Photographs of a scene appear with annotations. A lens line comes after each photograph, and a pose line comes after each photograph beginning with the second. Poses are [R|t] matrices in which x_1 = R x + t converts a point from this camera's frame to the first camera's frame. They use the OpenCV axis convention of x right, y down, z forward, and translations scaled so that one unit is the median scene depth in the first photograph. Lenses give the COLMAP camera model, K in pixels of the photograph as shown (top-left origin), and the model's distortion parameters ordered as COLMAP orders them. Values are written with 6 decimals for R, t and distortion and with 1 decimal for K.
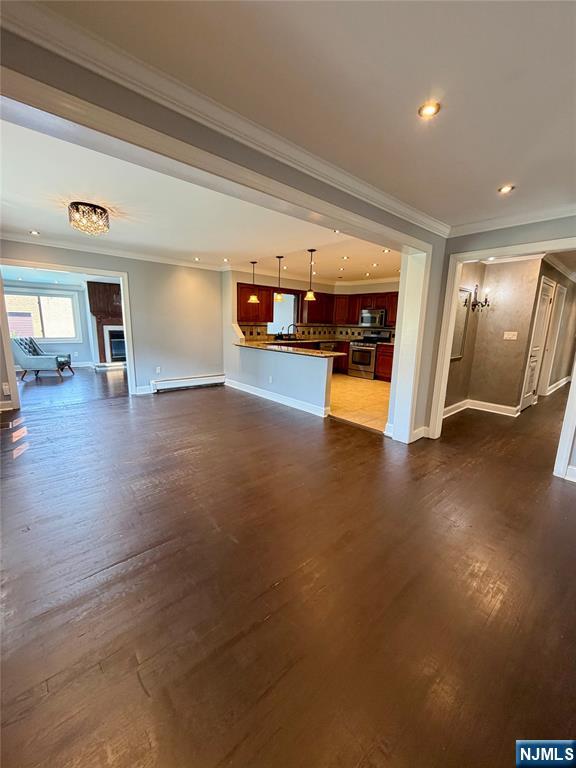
lens RADIAL K [[308.2, 0, 285.1], [0, 308.2, 380.2], [0, 0, 1]] dist [-0.001604, -0.000068]
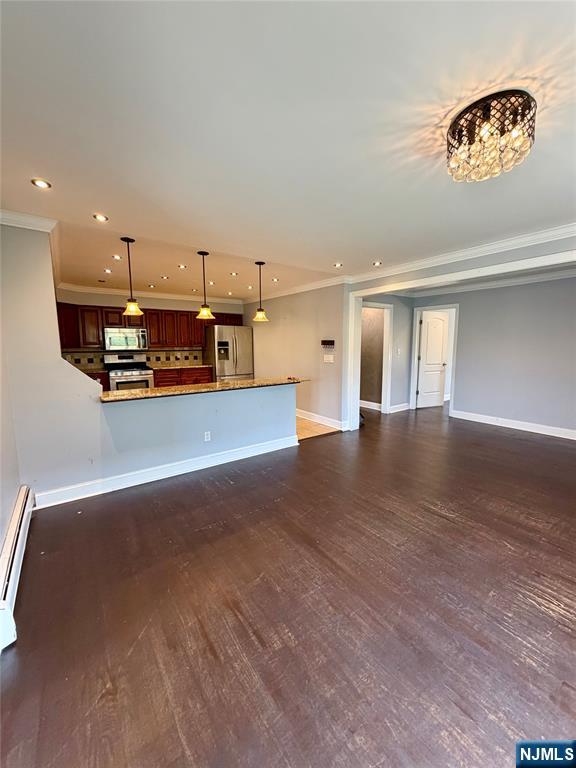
lens RADIAL K [[308.2, 0, 290.8], [0, 308.2, 380.9], [0, 0, 1]] dist [-0.001604, -0.000068]
pose [[0.083580, -0.148420, 0.985386, -0.437133], [0.192575, 0.972611, 0.130162, -0.111401], [-0.977716, 0.178882, 0.109873, 0.489523]]
